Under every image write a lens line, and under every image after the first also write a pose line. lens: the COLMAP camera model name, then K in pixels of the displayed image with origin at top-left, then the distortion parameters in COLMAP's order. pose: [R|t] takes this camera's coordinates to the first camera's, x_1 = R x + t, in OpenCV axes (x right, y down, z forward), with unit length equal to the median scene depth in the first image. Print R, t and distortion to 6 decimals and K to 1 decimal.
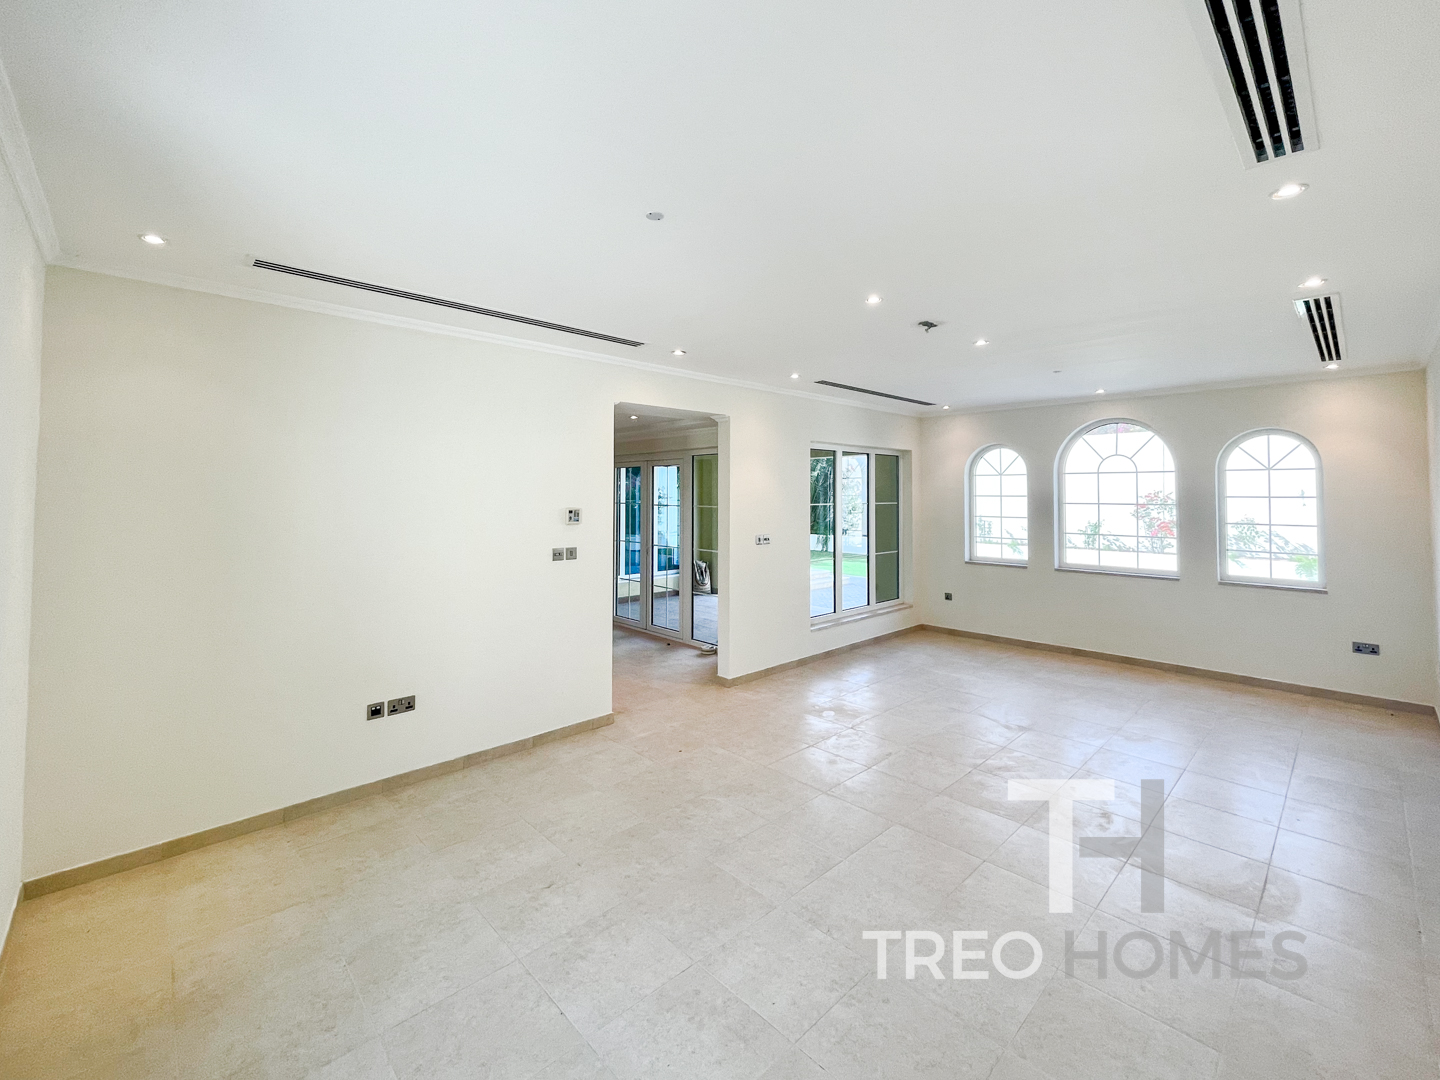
lens RADIAL K [[613.5, 0, 710.1], [0, 613.5, 489.5], [0, 0, 1]] dist [-0.001735, 0.000110]
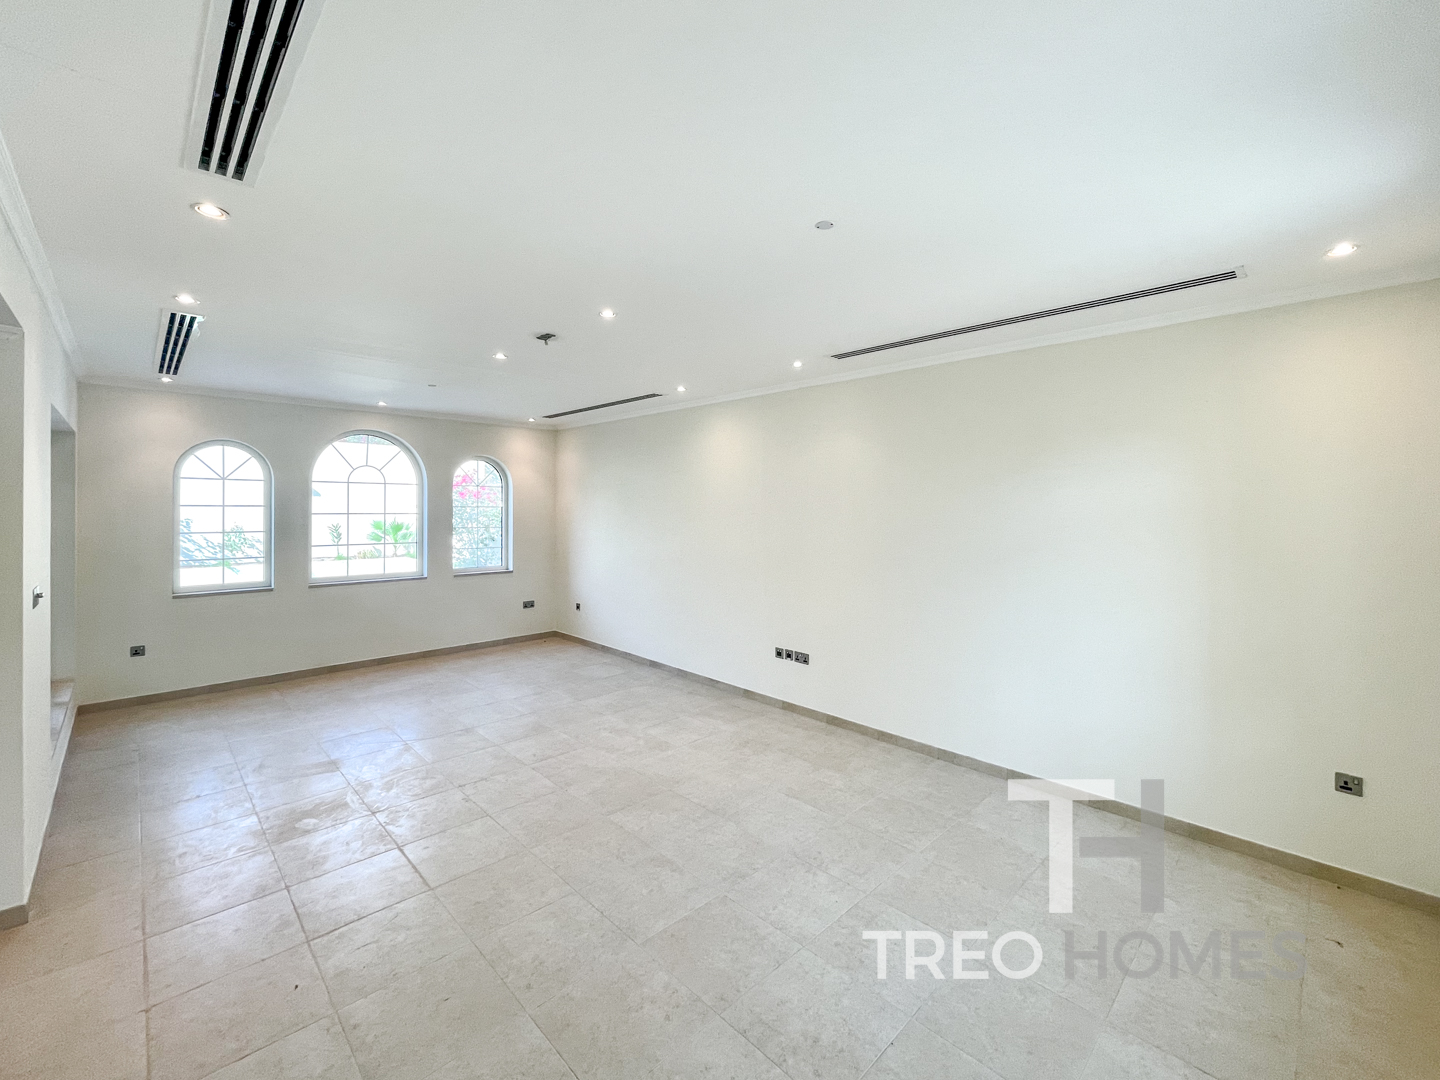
lens RADIAL K [[613.5, 0, 734.5], [0, 613.5, 515.9], [0, 0, 1]] dist [-0.001735, 0.000110]
pose [[-0.036264, -0.017693, 0.999186, -0.357064], [-0.012719, 0.999770, 0.017242, 0.002114], [-0.999261, -0.012083, -0.036481, 0.389569]]
